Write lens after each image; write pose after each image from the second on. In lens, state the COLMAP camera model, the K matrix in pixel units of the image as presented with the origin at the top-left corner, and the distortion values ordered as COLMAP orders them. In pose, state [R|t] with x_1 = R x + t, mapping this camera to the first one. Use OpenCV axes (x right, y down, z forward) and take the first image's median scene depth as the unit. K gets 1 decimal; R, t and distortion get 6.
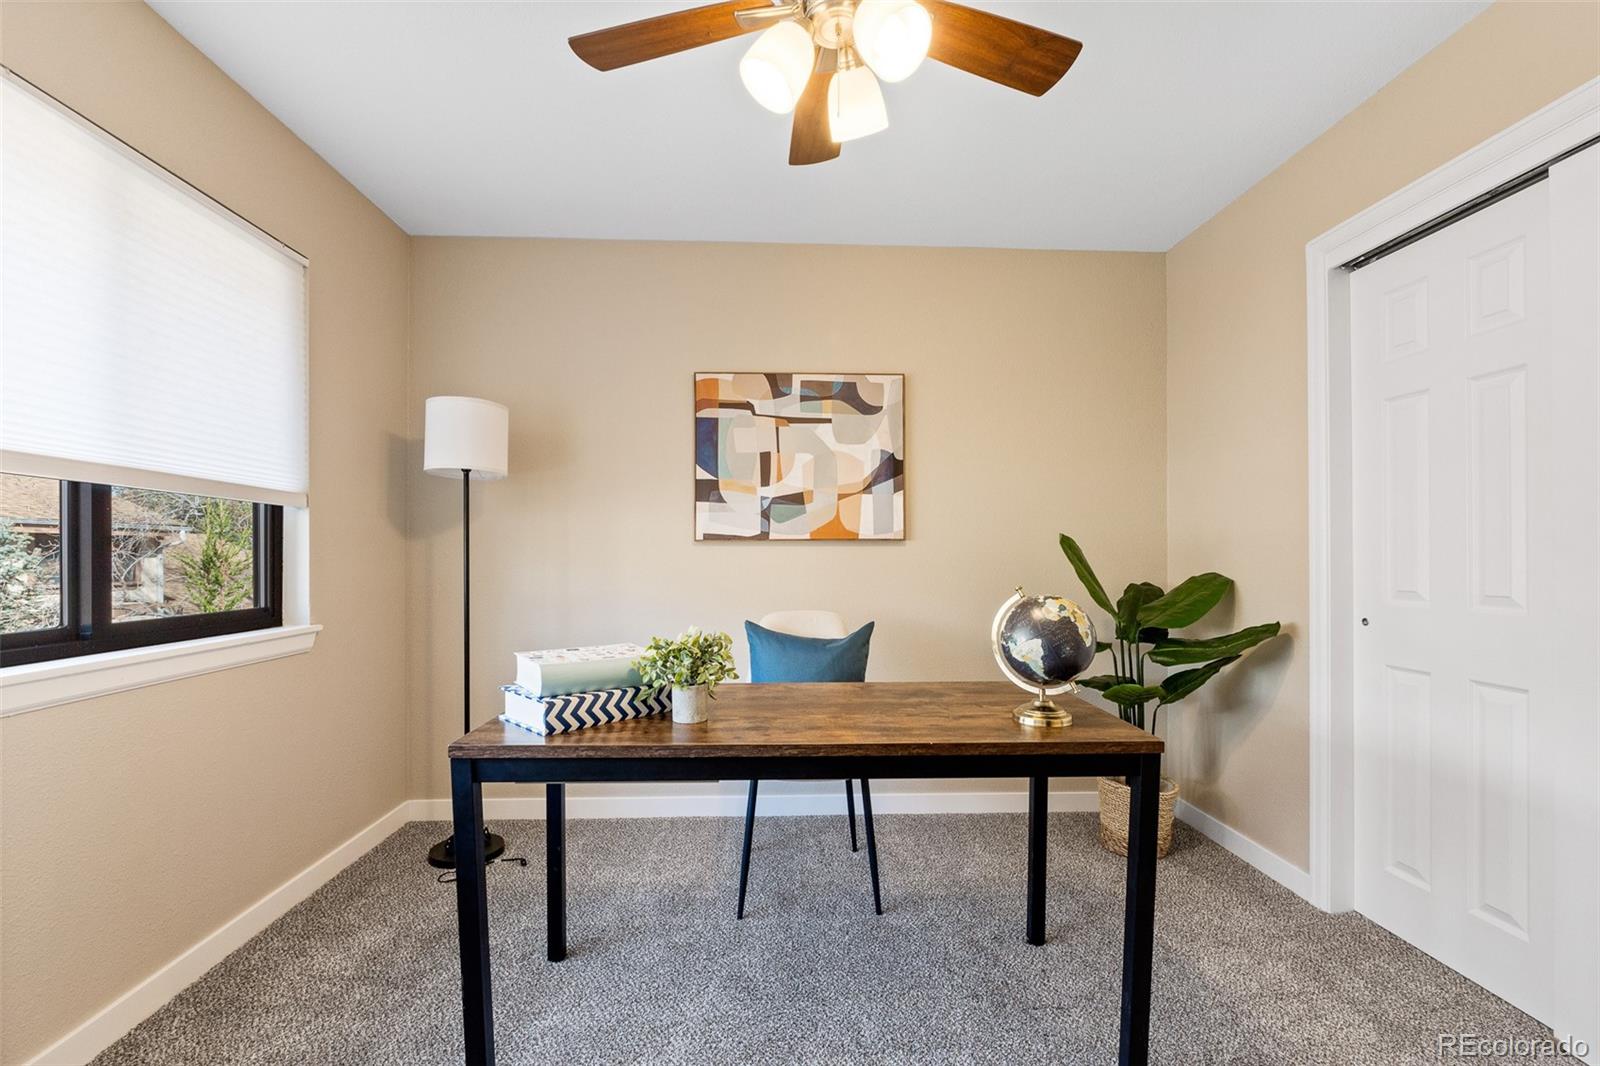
lens RADIAL K [[683.7, 0, 802.6], [0, 683.7, 553.2], [0, 0, 1]] dist [-0.001260, -0.000442]
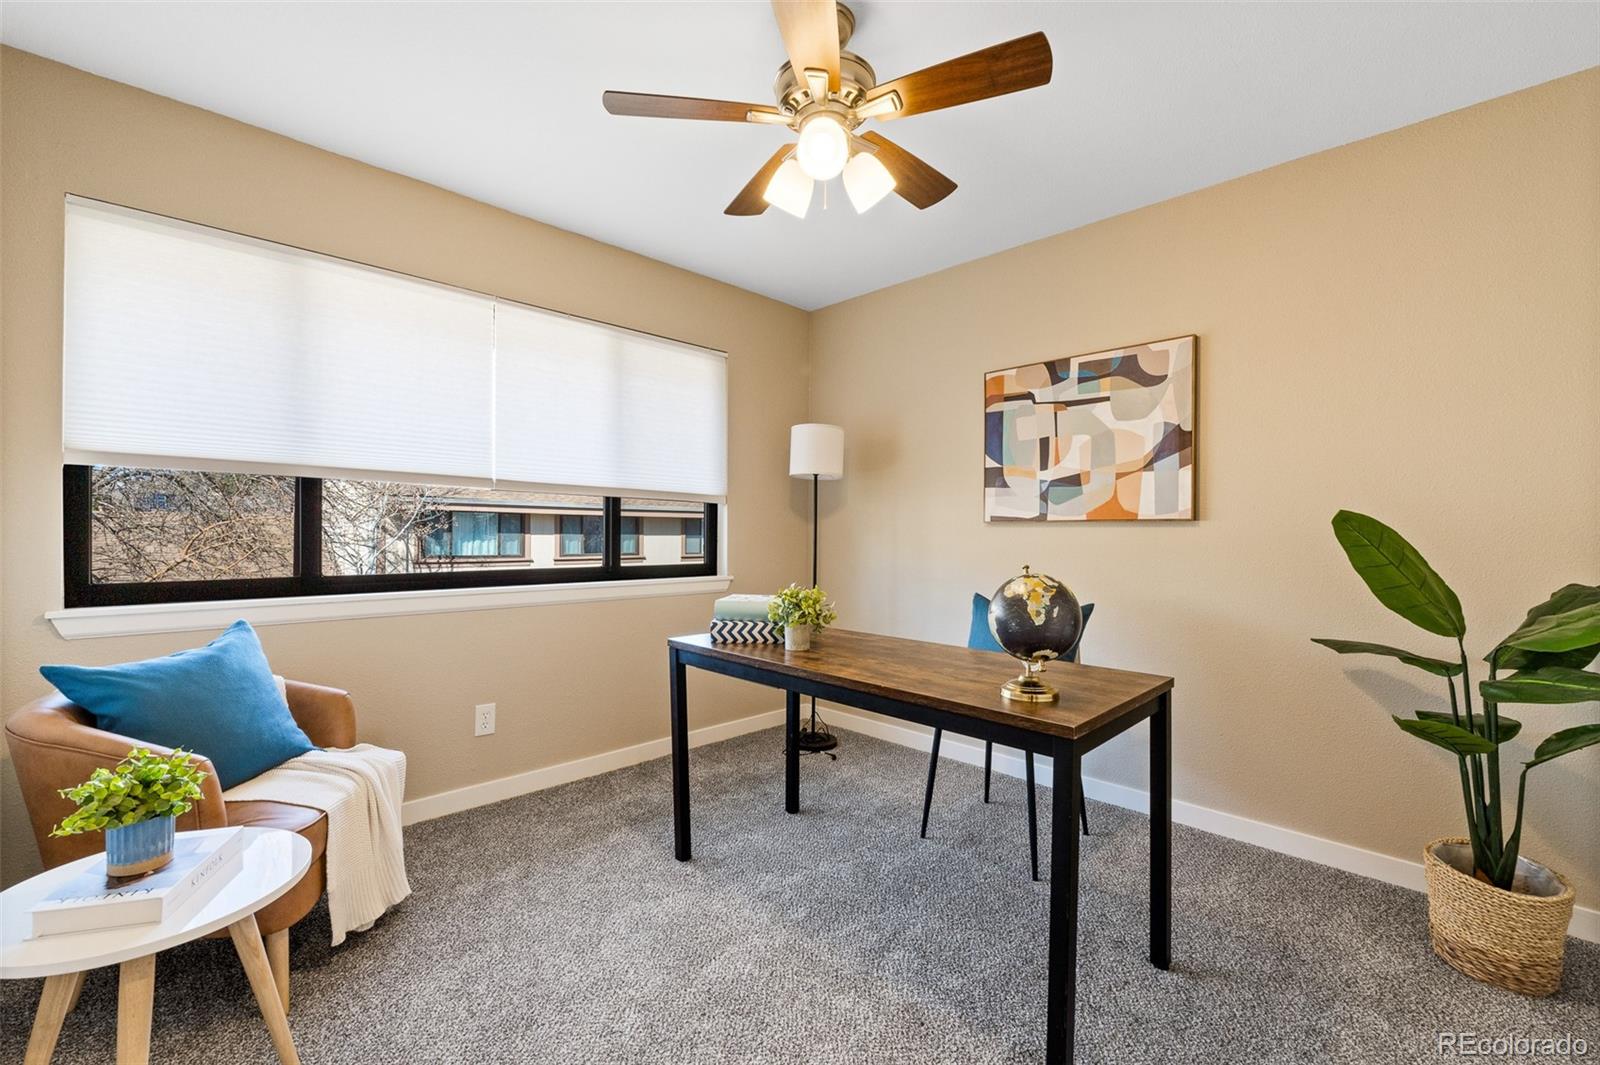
lens RADIAL K [[678.9, 0, 797.5], [0, 678.9, 523.5], [0, 0, 1]] dist [-0.002368, -0.000359]
pose [[0.670580, -0.005266, -0.741819, 0.462332], [-0.006576, 0.999893, -0.013042, -0.000154], [0.741808, 0.013624, 0.670474, 0.024843]]
